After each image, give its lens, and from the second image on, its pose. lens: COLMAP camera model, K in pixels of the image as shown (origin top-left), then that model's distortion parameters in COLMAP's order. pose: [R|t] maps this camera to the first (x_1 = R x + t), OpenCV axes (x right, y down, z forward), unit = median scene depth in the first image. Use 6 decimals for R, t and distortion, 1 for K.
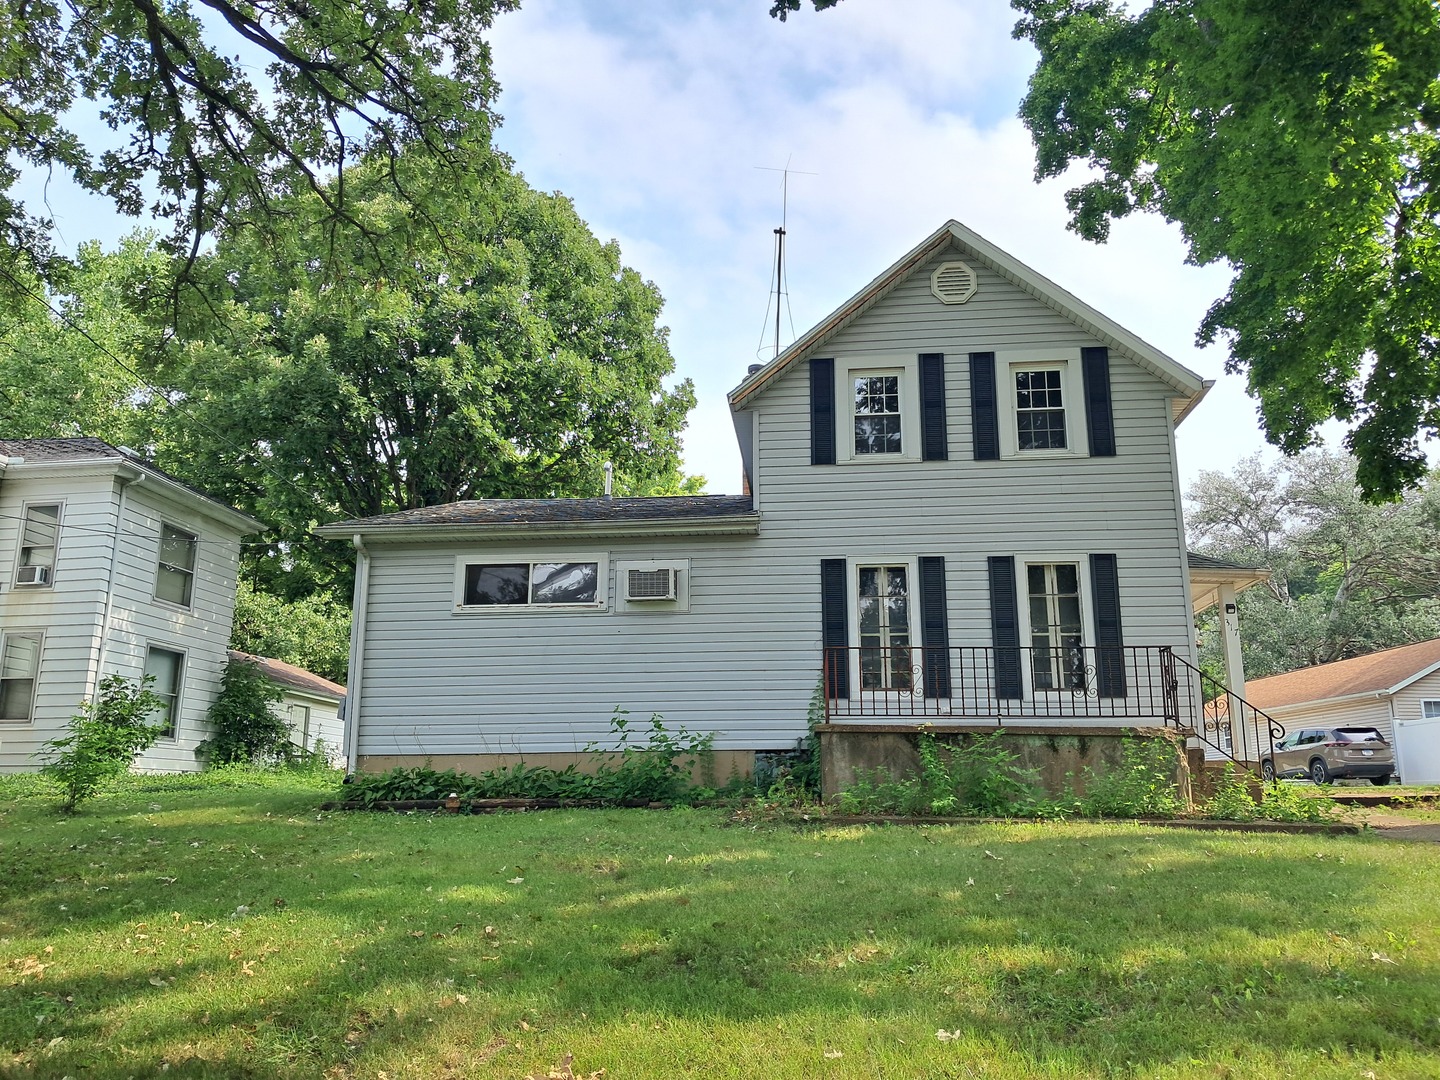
lens RADIAL K [[1132.0, 0, 726.6], [0, 1132.0, 537.2], [0, 0, 1]] dist [0.089980, -0.084223]
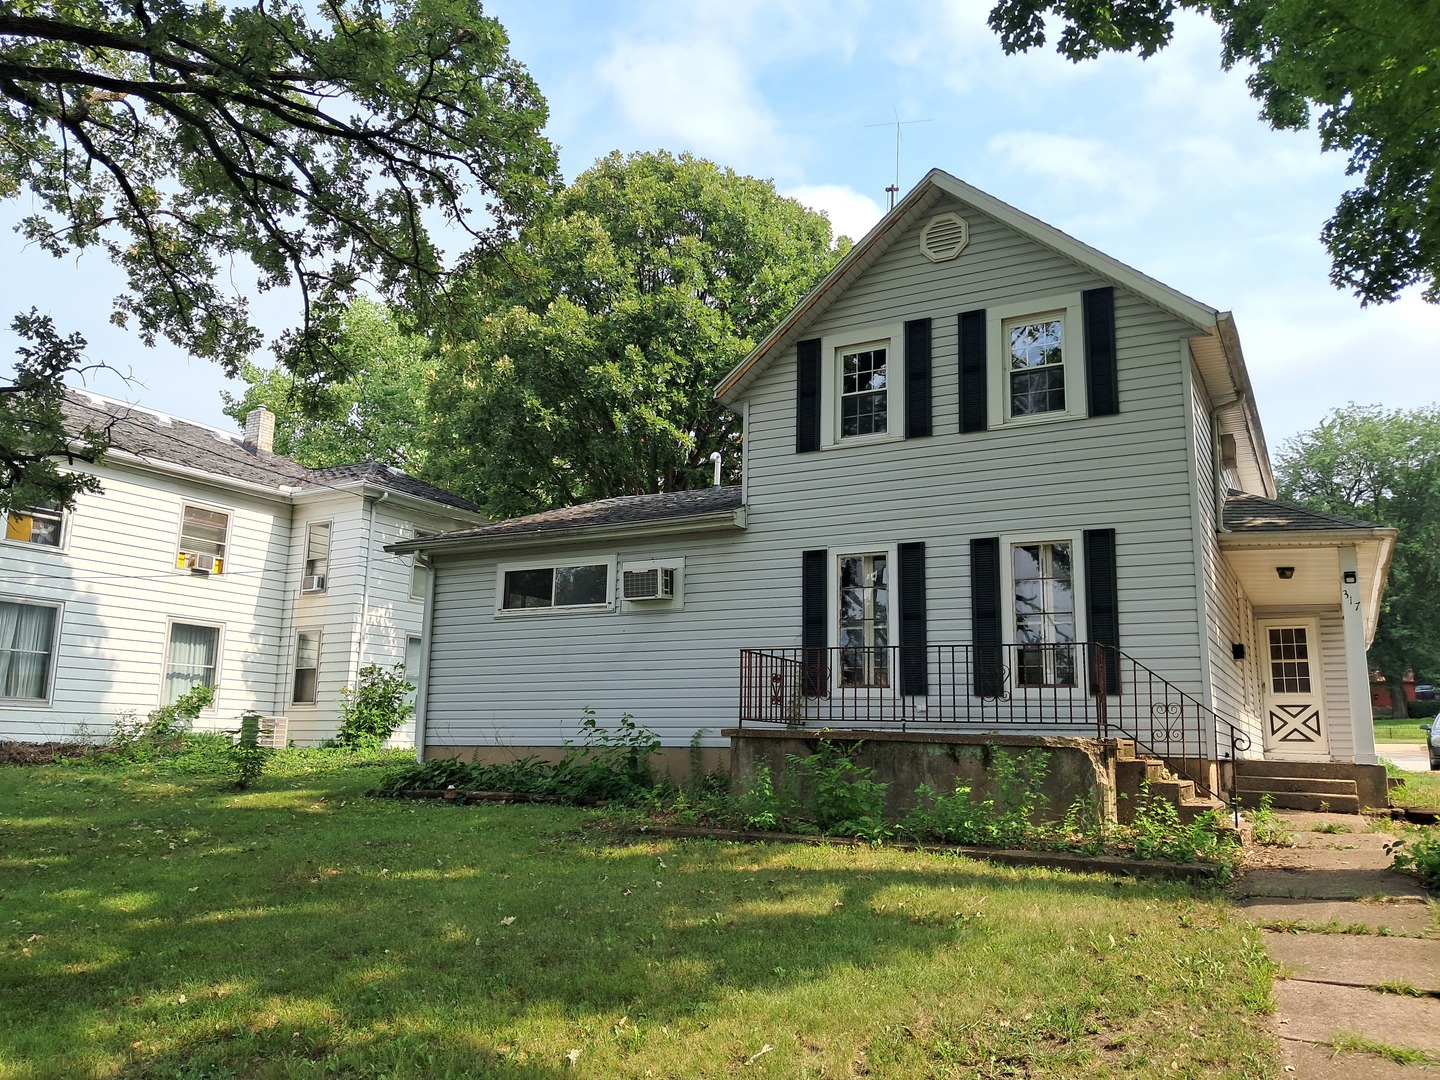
lens RADIAL K [[1132.0, 0, 721.3], [0, 1132.0, 537.9], [0, 0, 1]] dist [0.089980, -0.084223]
pose [[0.919289, -0.055908, -0.389593, 0.388602], [0.071113, 0.997162, 0.024703, -0.020295], [0.387106, -0.050414, 0.920656, 0.084989]]
